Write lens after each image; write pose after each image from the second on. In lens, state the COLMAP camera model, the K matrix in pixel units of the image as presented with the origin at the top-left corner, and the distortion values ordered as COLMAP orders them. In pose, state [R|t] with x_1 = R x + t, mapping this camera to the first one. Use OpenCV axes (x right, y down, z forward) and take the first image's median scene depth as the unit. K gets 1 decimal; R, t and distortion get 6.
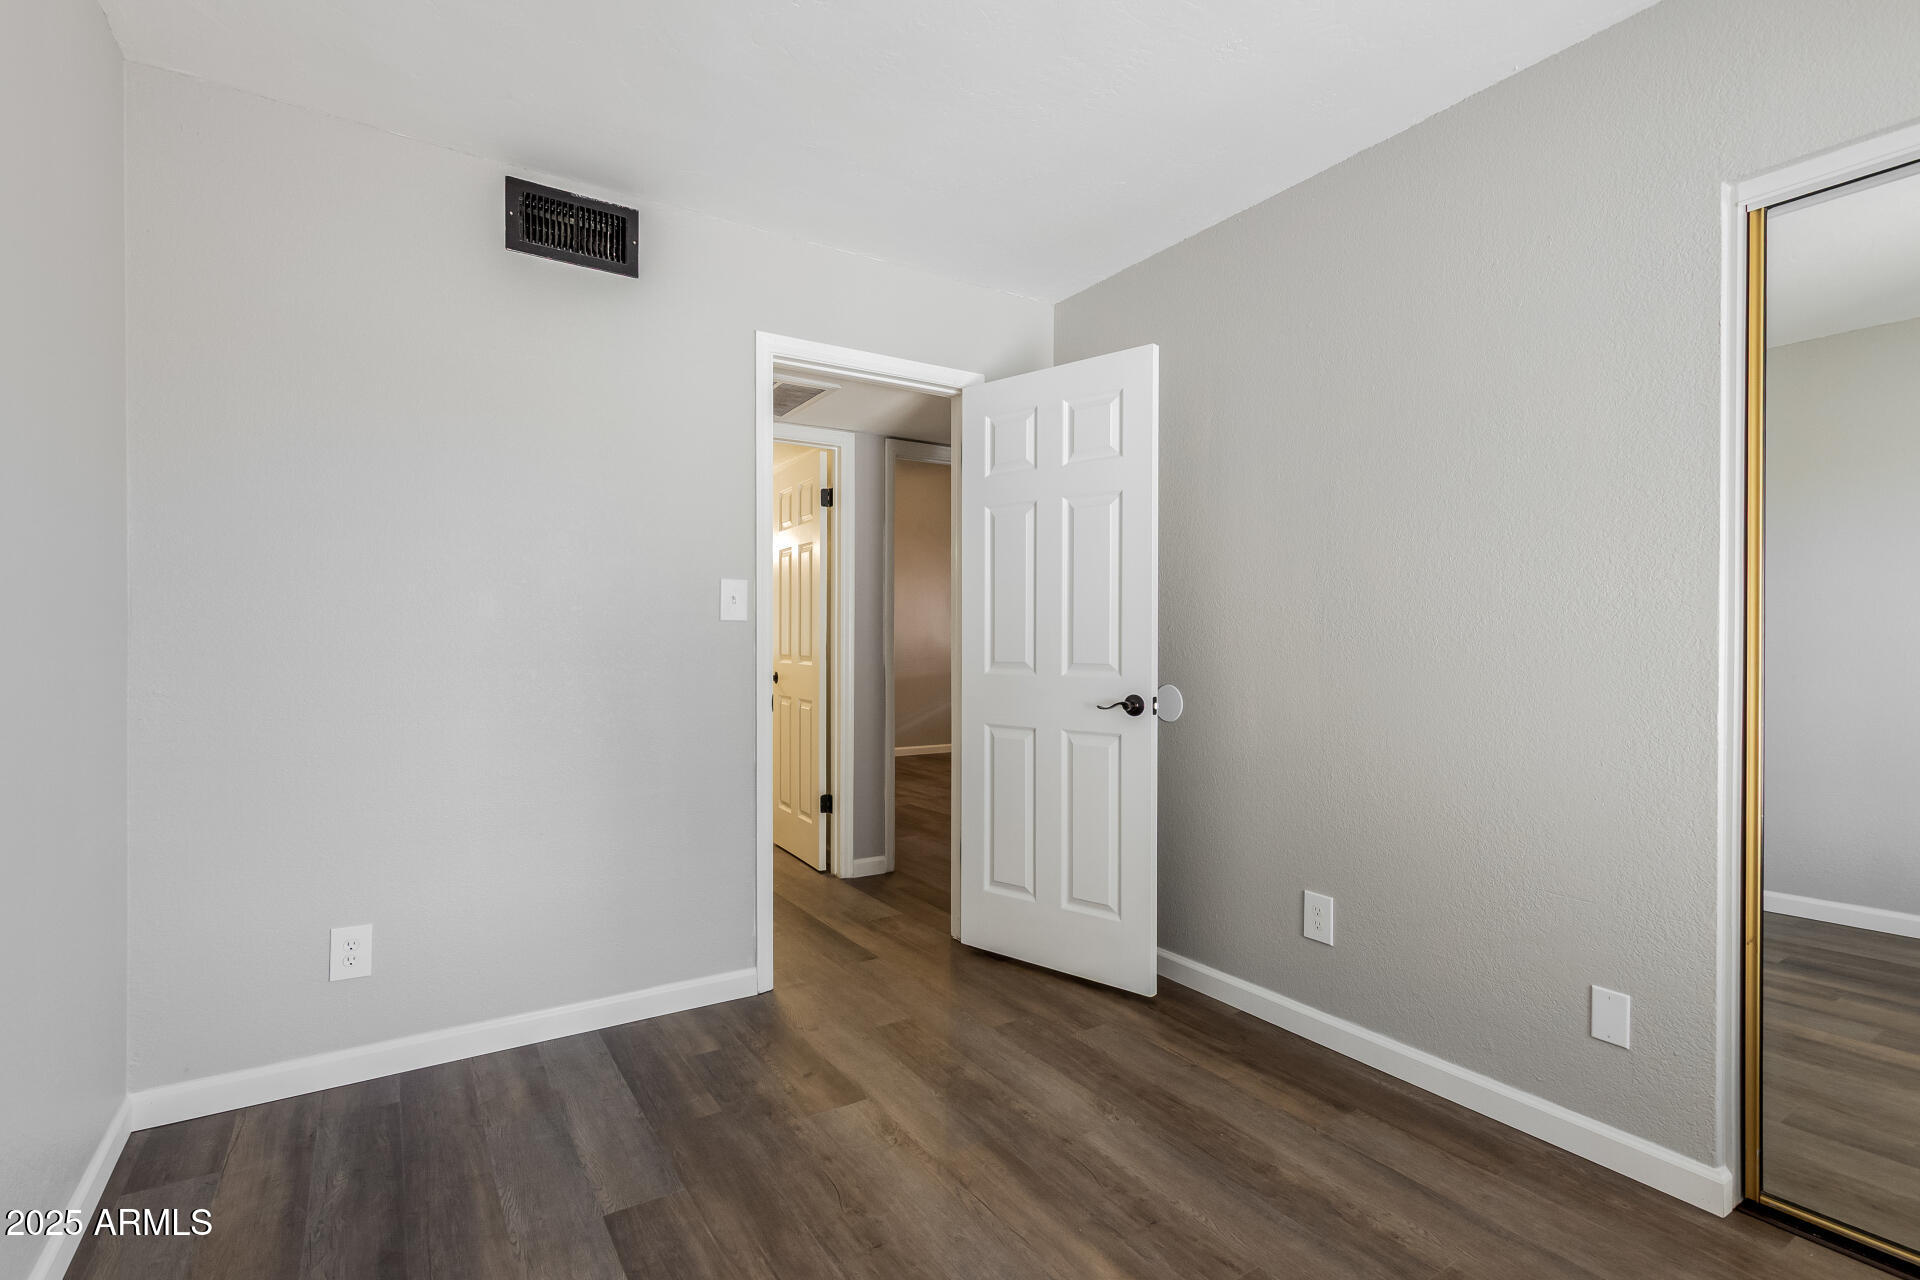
lens RADIAL K [[887.5, 0, 955.0], [0, 887.5, 644.6], [0, 0, 1]] dist [0.004492, -0.000852]
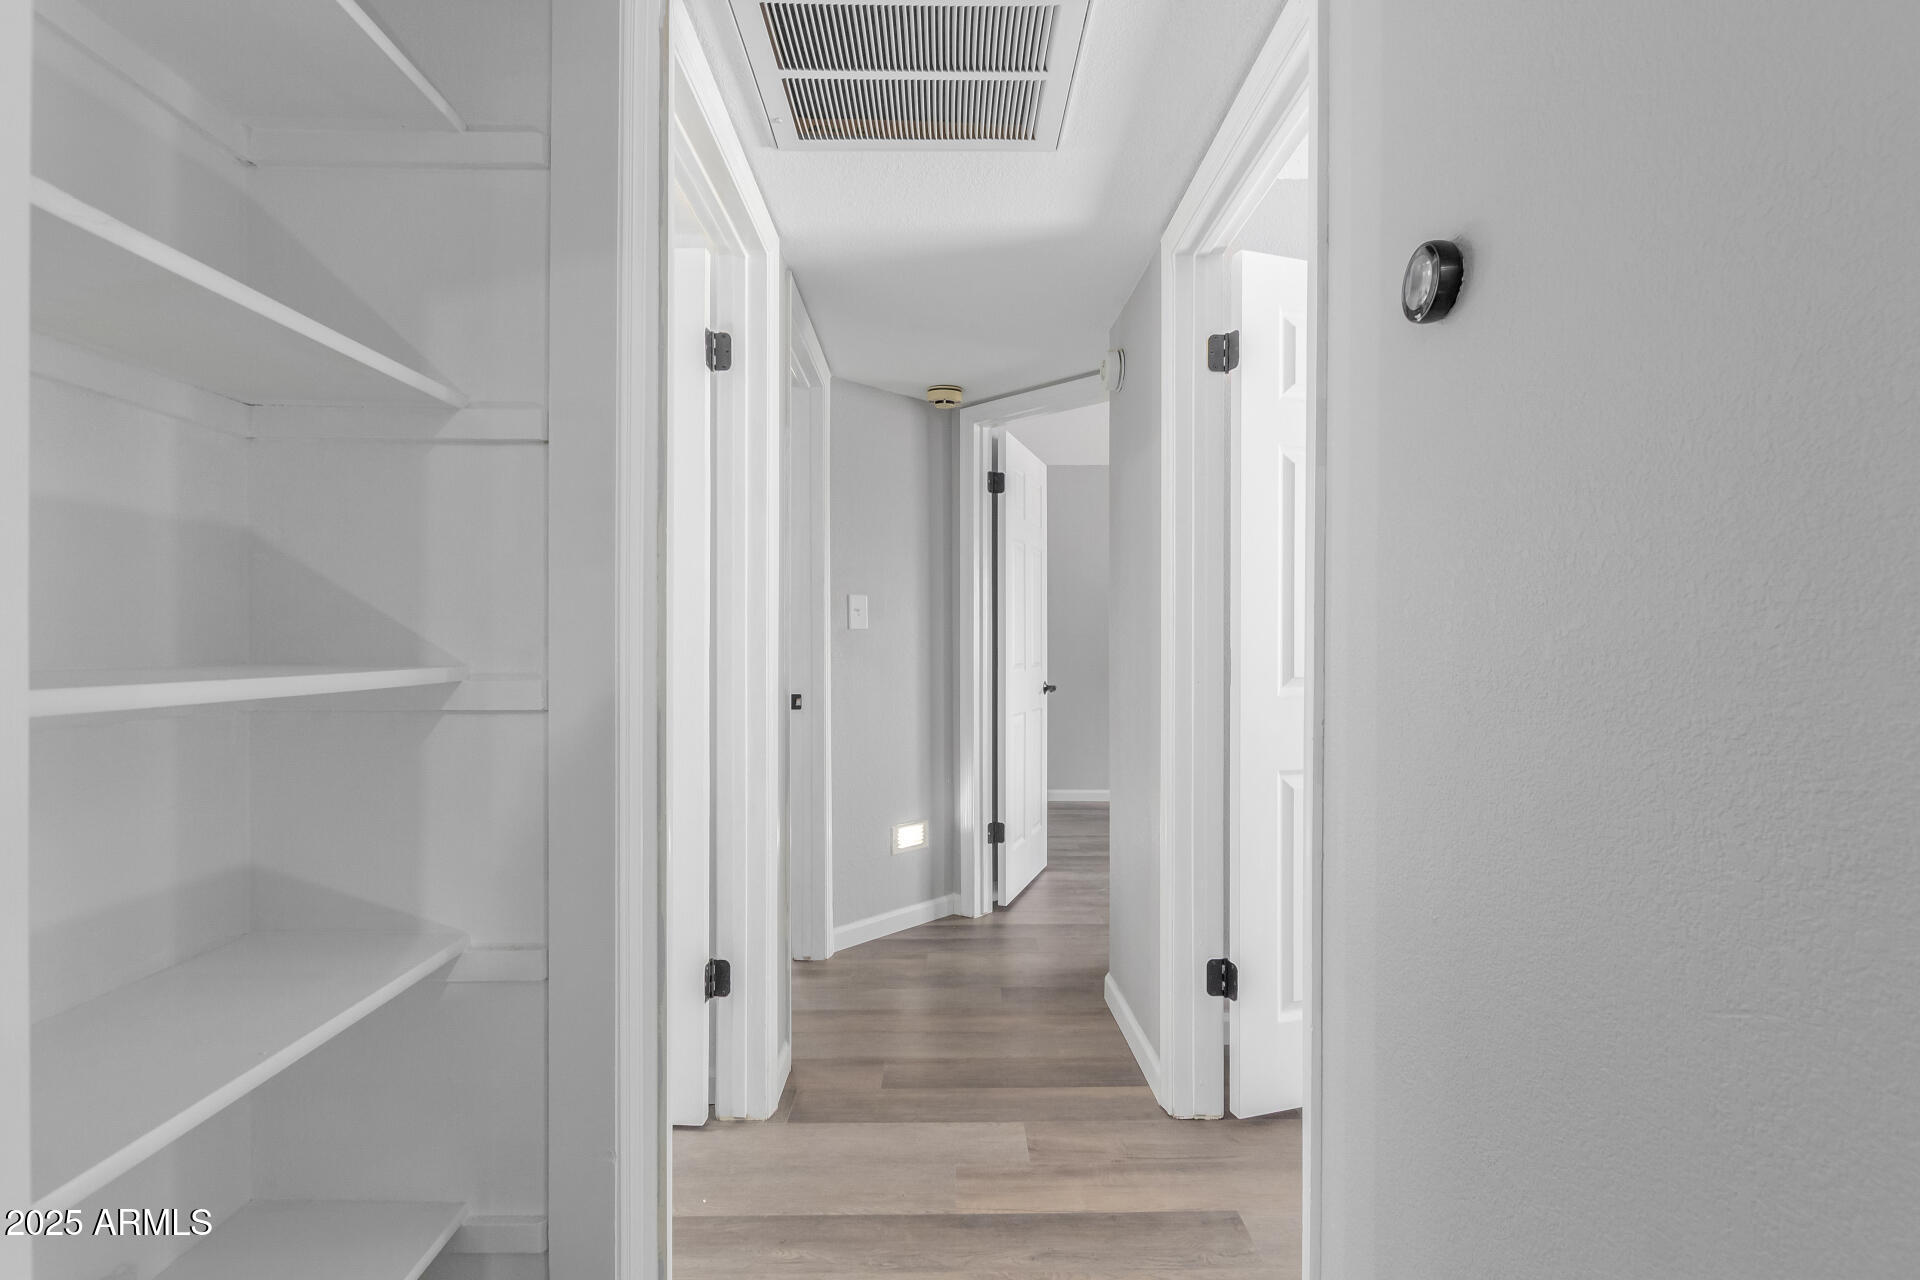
lens RADIAL K [[887.5, 0, 955.0], [0, 887.5, 644.6], [0, 0, 1]] dist [0.004492, -0.000852]
pose [[0.532439, -0.006904, 0.846440, -0.577213], [0.010747, 0.999941, 0.001396, -0.005210], [-0.846400, 0.008354, 0.532482, 0.752162]]
